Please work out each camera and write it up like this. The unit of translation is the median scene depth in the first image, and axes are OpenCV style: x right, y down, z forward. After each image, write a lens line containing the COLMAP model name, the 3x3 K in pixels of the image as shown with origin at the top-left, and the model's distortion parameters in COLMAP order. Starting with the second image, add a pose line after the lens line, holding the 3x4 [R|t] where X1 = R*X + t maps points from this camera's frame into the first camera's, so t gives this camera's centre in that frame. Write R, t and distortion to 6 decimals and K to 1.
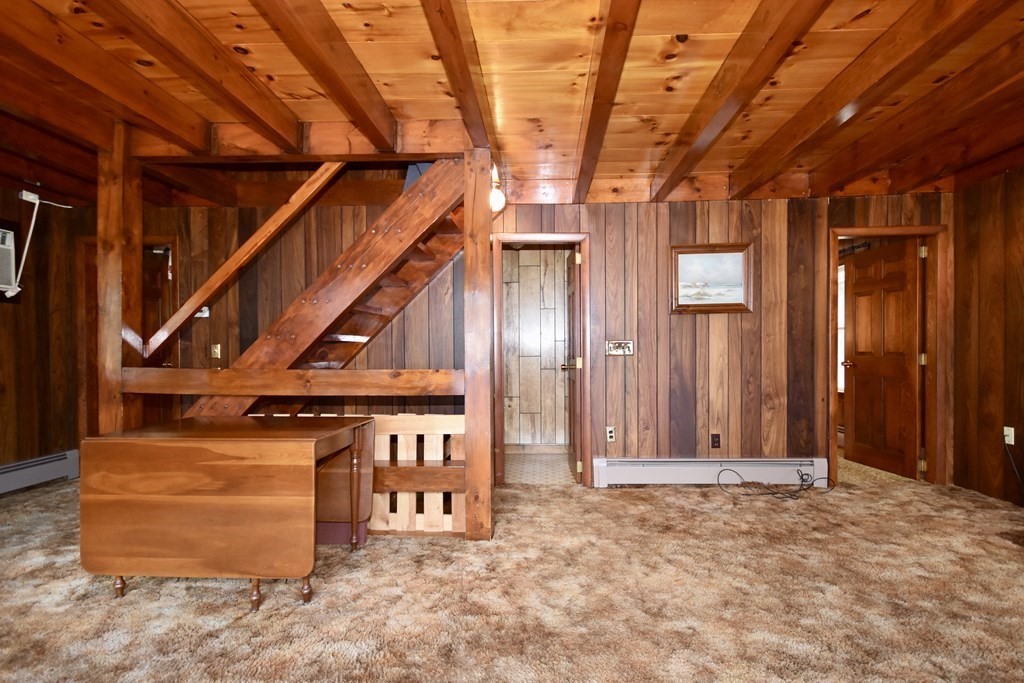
lens RADIAL K [[464.3, 0, 514.0], [0, 464.3, 352.5], [0, 0, 1]] dist [-0.000036, -0.007458]
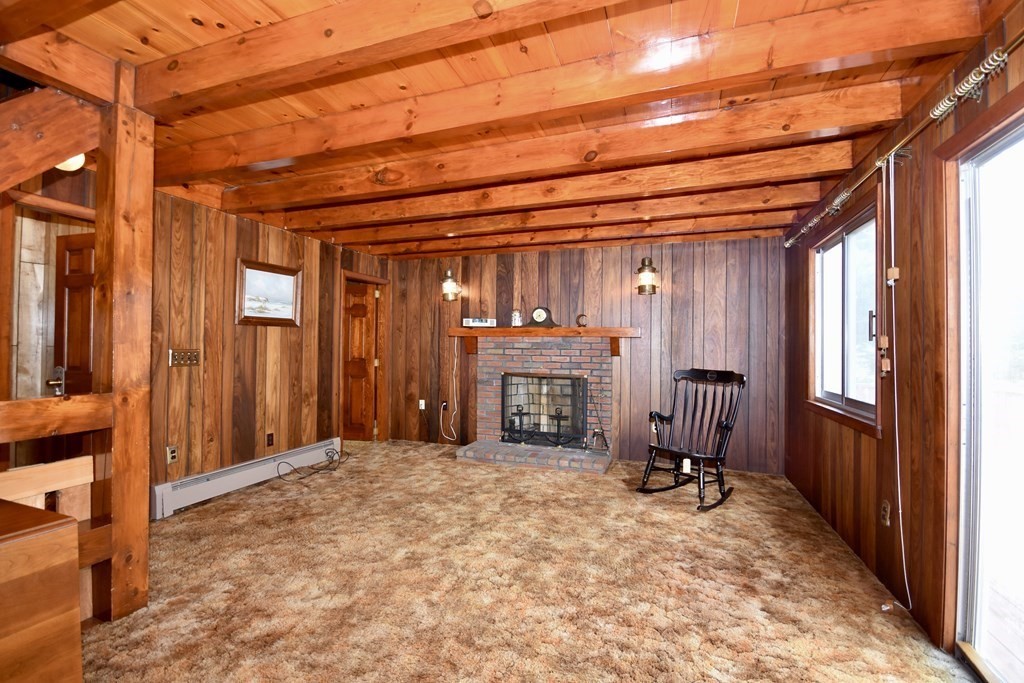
lens RADIAL K [[455.1, 0, 506.9], [0, 455.1, 342.2], [0, 0, 1]] dist [-0.001049, -0.009121]
pose [[0.289715, 0.019860, 0.956907, -0.461439], [-0.000660, 0.999789, -0.020551, -0.023184], [-0.957113, 0.005323, 0.289667, 0.136087]]
